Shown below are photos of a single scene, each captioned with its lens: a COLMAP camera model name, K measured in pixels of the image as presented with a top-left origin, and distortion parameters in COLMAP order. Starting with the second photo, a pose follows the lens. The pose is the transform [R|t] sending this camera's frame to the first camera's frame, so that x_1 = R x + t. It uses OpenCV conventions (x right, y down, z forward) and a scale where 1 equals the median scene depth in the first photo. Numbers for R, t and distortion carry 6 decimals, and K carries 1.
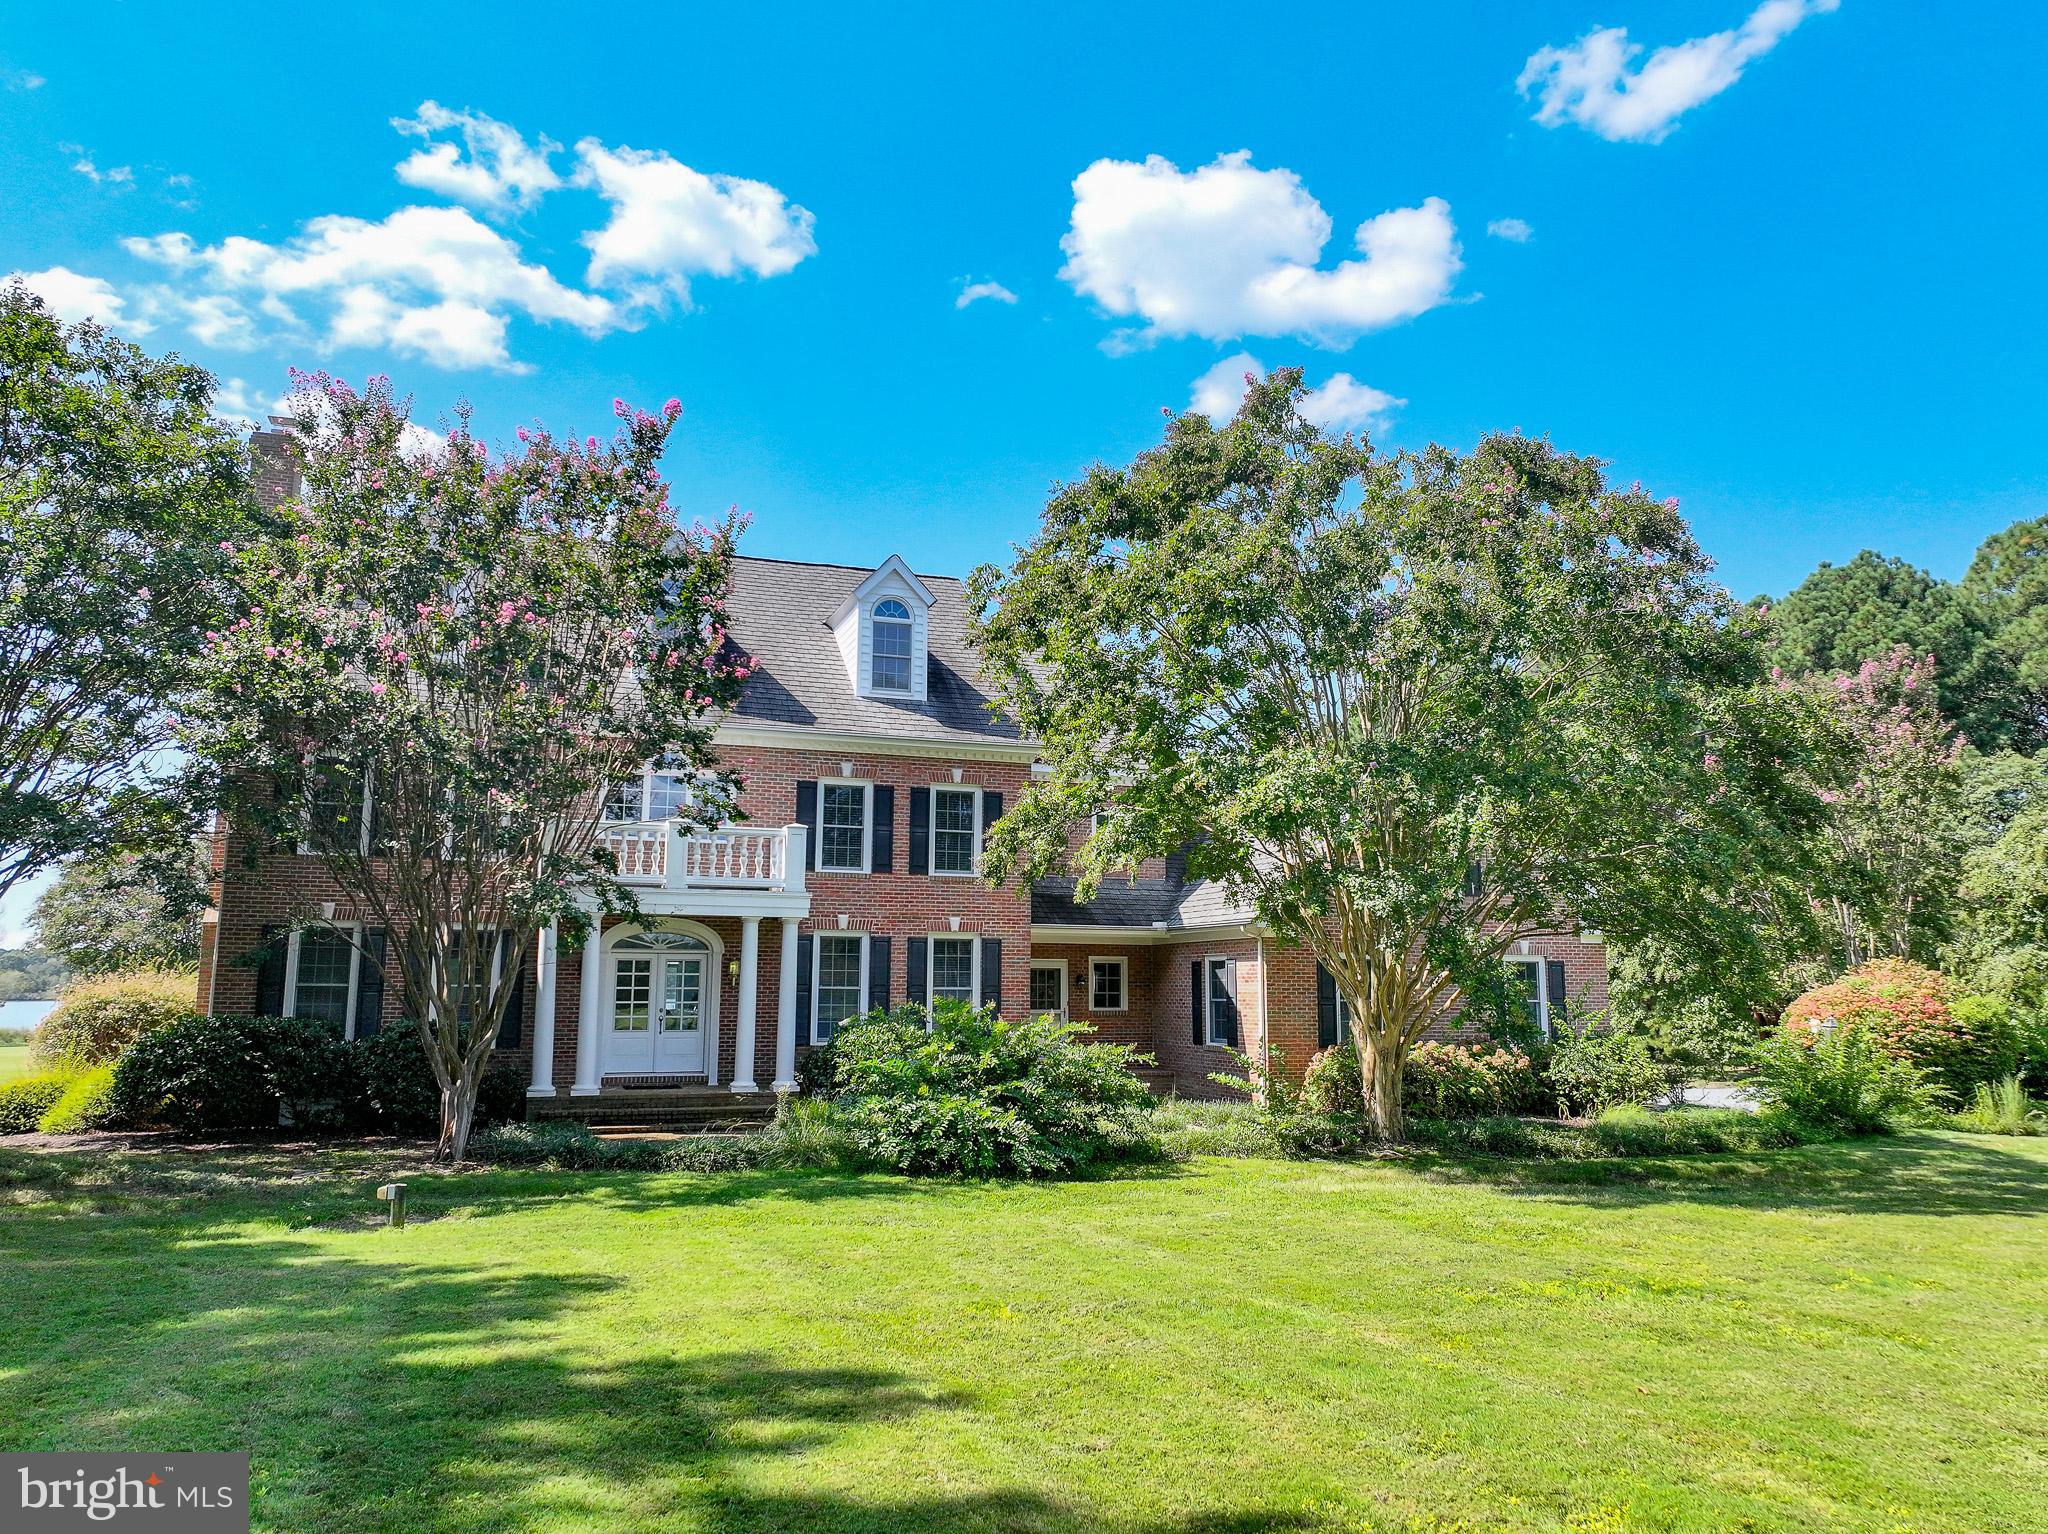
lens RADIAL K [[1415.9, 0, 1033.0], [0, 1415.9, 717.1], [0, 0, 1]] dist [-0.025474, 0.008048]
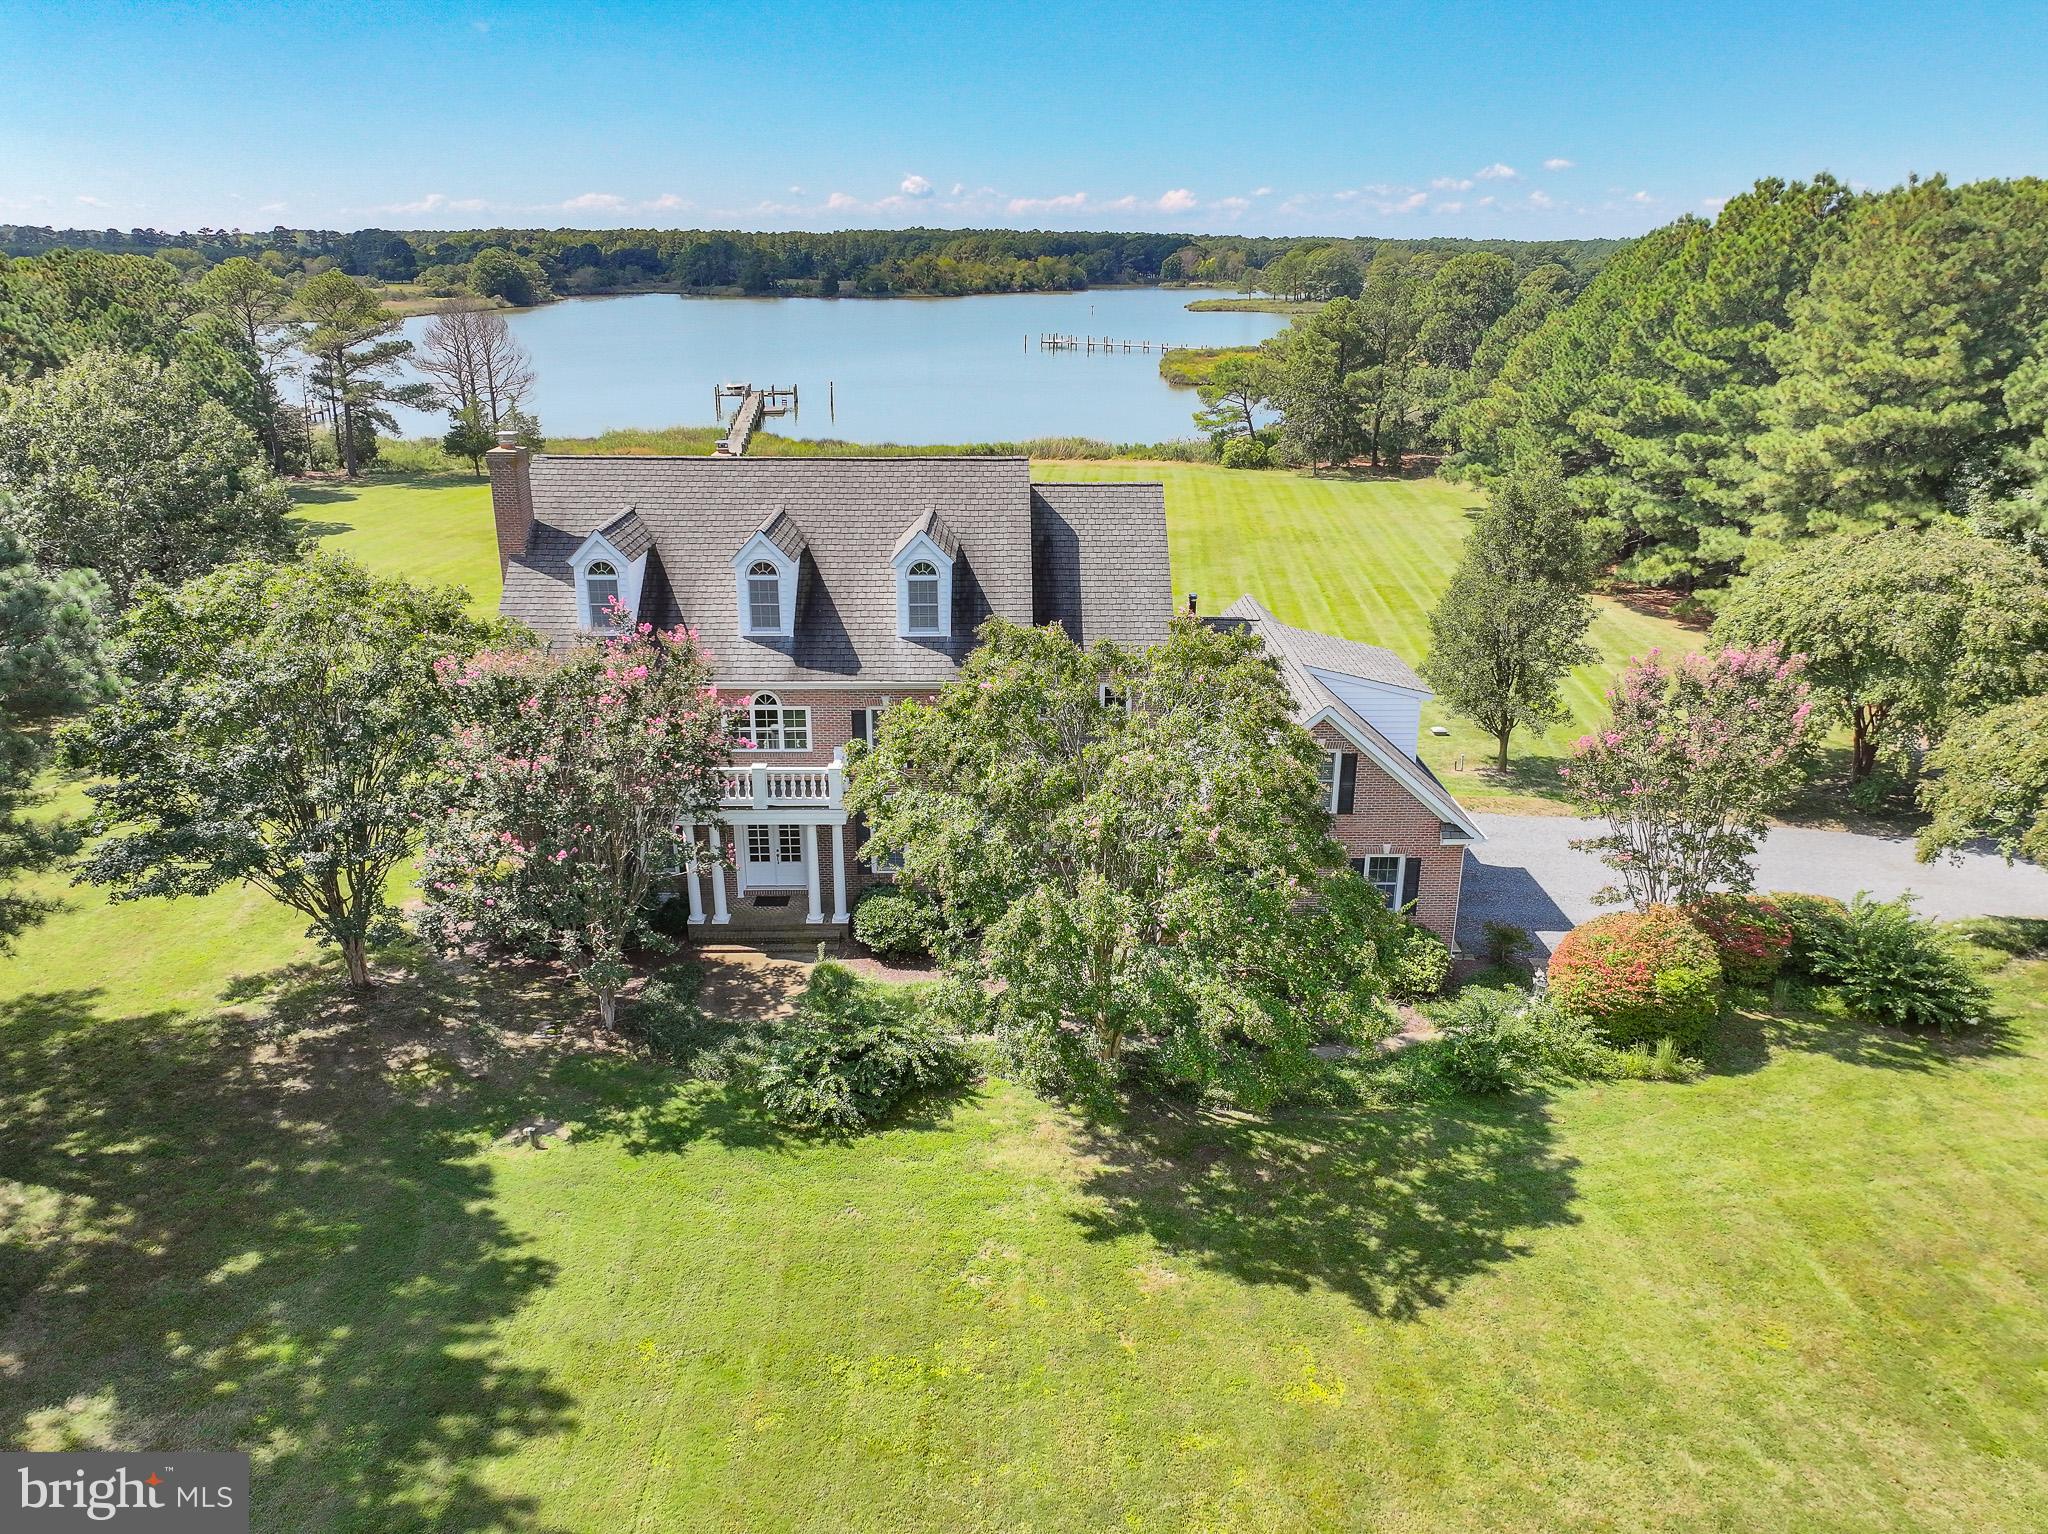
lens RADIAL K [[1438.1, 0, 1032.1], [0, 1438.1, 758.7], [0, 0, 1]] dist [0.006558, 0.005987]
pose [[0.948780, 0.108274, -0.296806, 0.504675], [0.057343, 0.864823, 0.498791, -0.711883], [0.310691, -0.490263, 0.814318, -0.182887]]
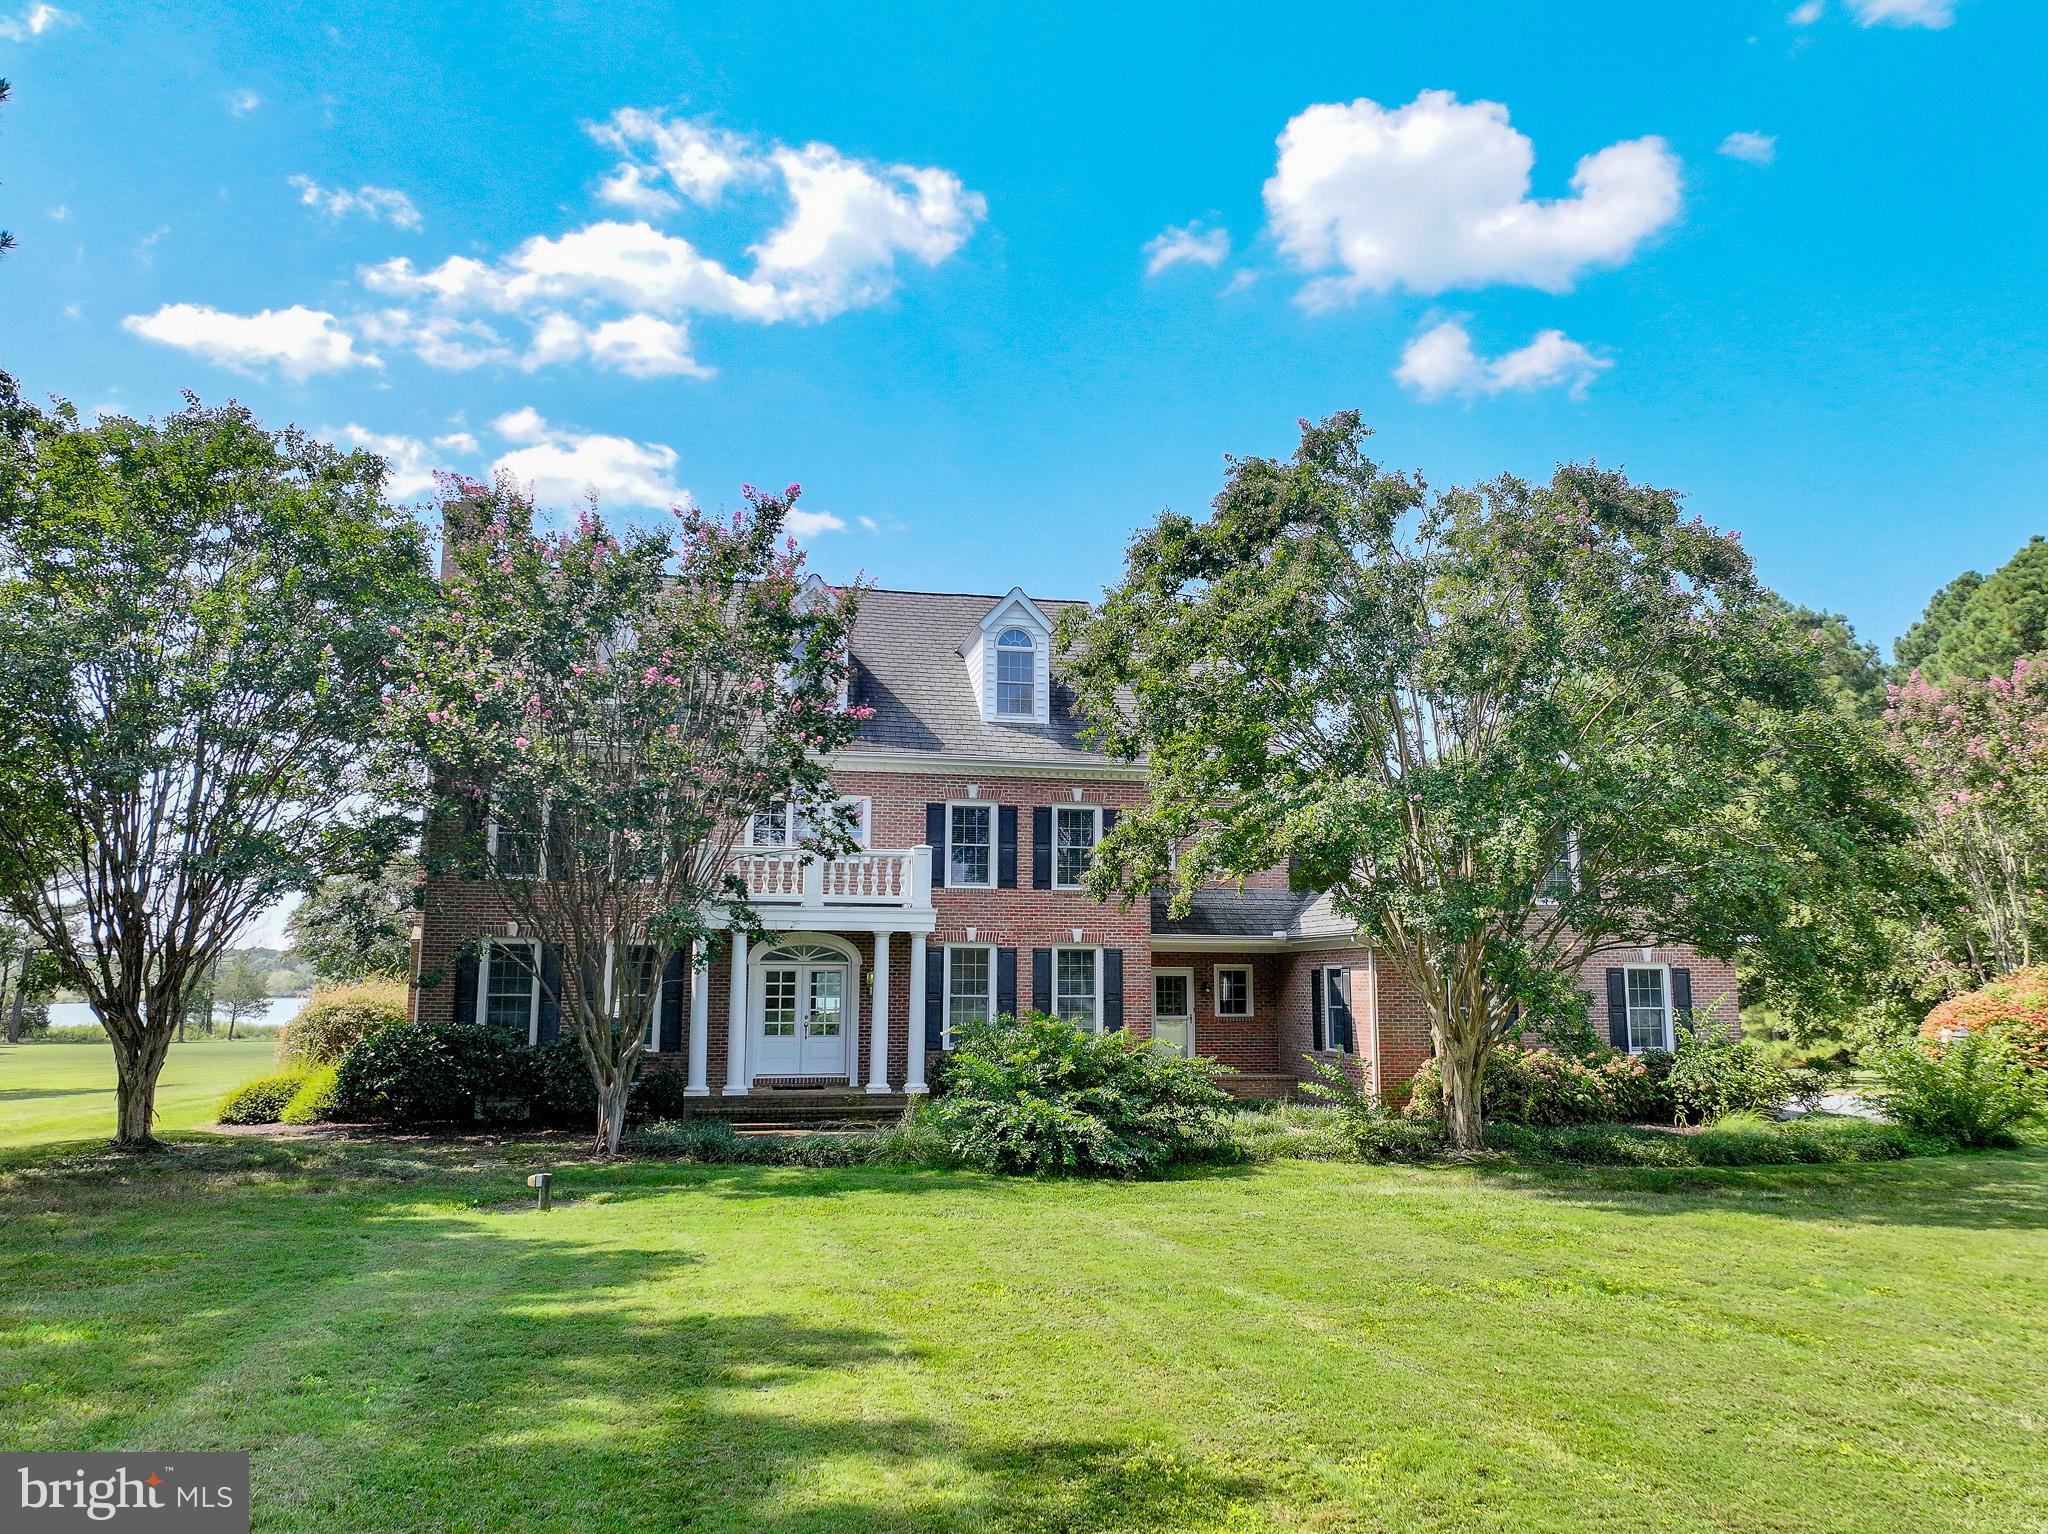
lens RADIAL K [[1410.8, 0, 1027.9], [0, 1410.8, 725.7], [0, 0, 1]] dist [-0.022730, 0.004077]
pose [[0.990279, -0.025878, -0.136669, 0.063978], [0.026750, 0.999632, 0.004553, -0.018542], [0.136500, -0.008164, 0.990606, -0.053908]]
